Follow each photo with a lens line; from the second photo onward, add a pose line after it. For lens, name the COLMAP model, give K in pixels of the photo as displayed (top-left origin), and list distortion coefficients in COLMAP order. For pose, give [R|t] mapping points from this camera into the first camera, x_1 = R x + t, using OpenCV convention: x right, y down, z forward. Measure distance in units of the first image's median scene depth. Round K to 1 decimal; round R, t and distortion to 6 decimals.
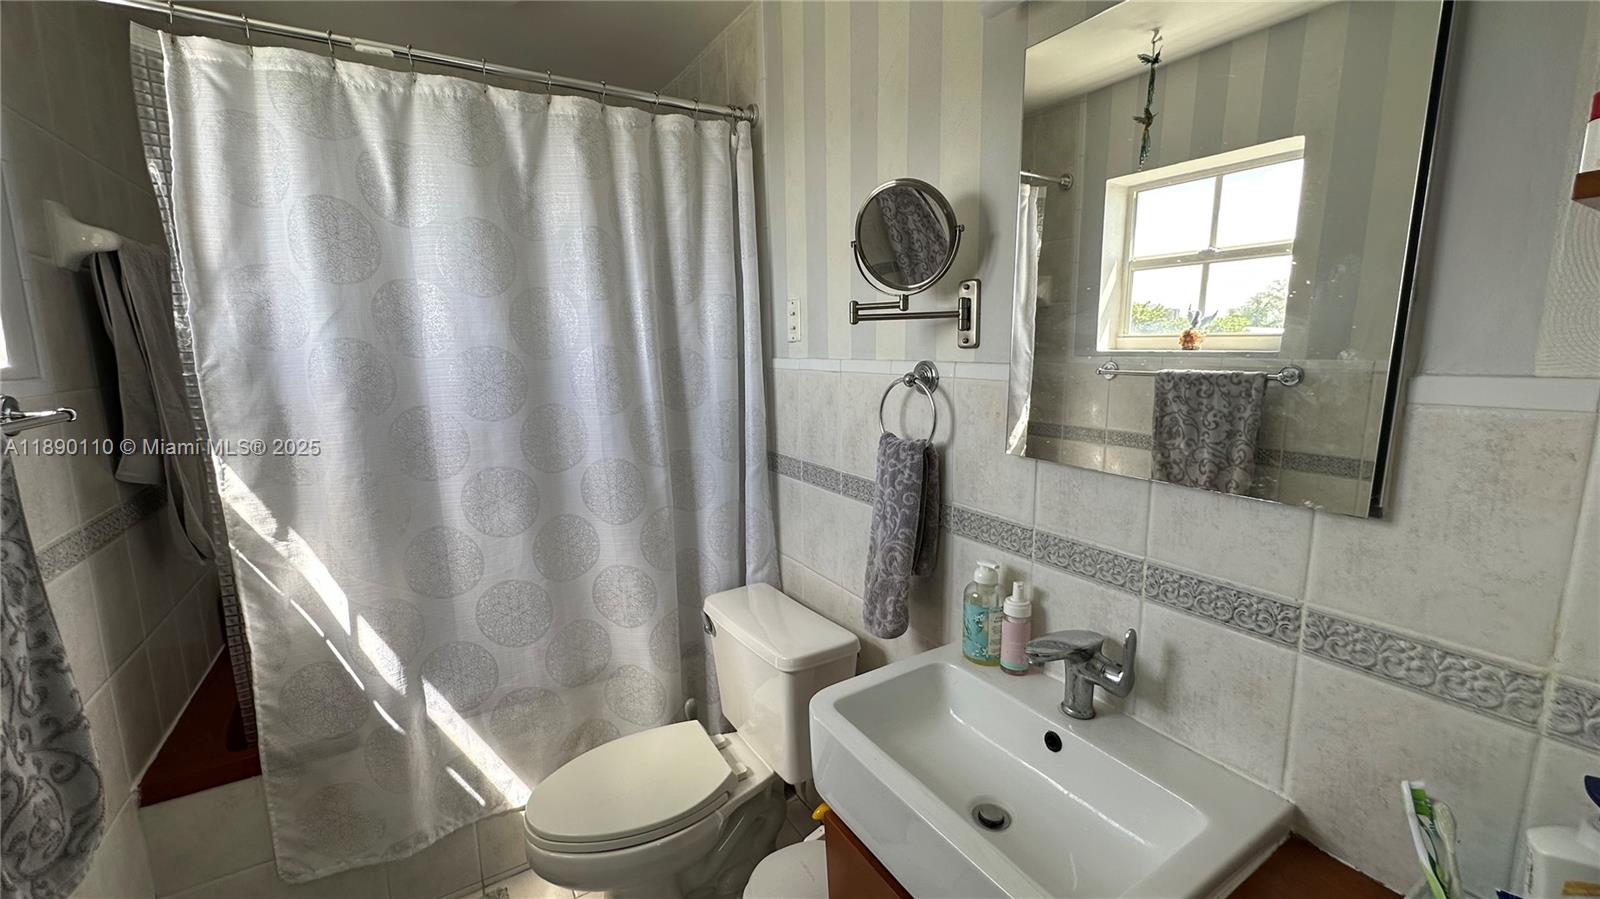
lens RADIAL K [[640.7, 0, 800.0], [0, 640.7, 449.5], [0, 0, 1]] dist [-0.002799, 0.000879]
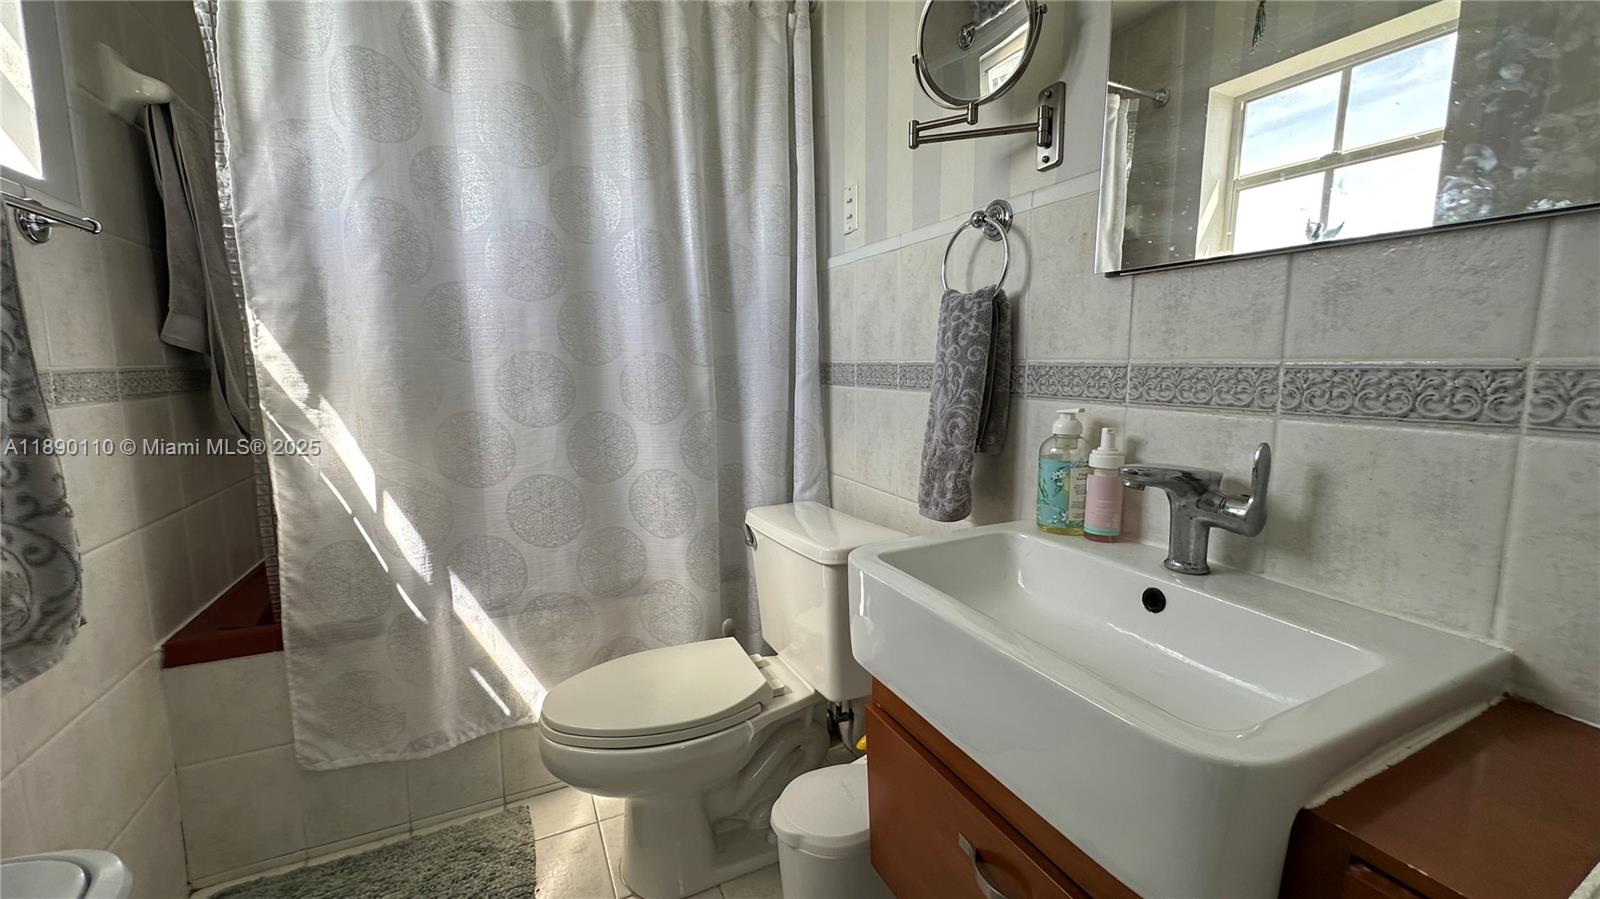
lens RADIAL K [[640.7, 0, 800.0], [0, 640.7, 449.5], [0, 0, 1]] dist [-0.002799, 0.000879]
pose [[0.994320, 0.022933, -0.103929, 0.026515], [-0.025654, 0.999360, -0.024921, 0.209357], [0.103291, 0.027446, 0.994272, 0.112495]]
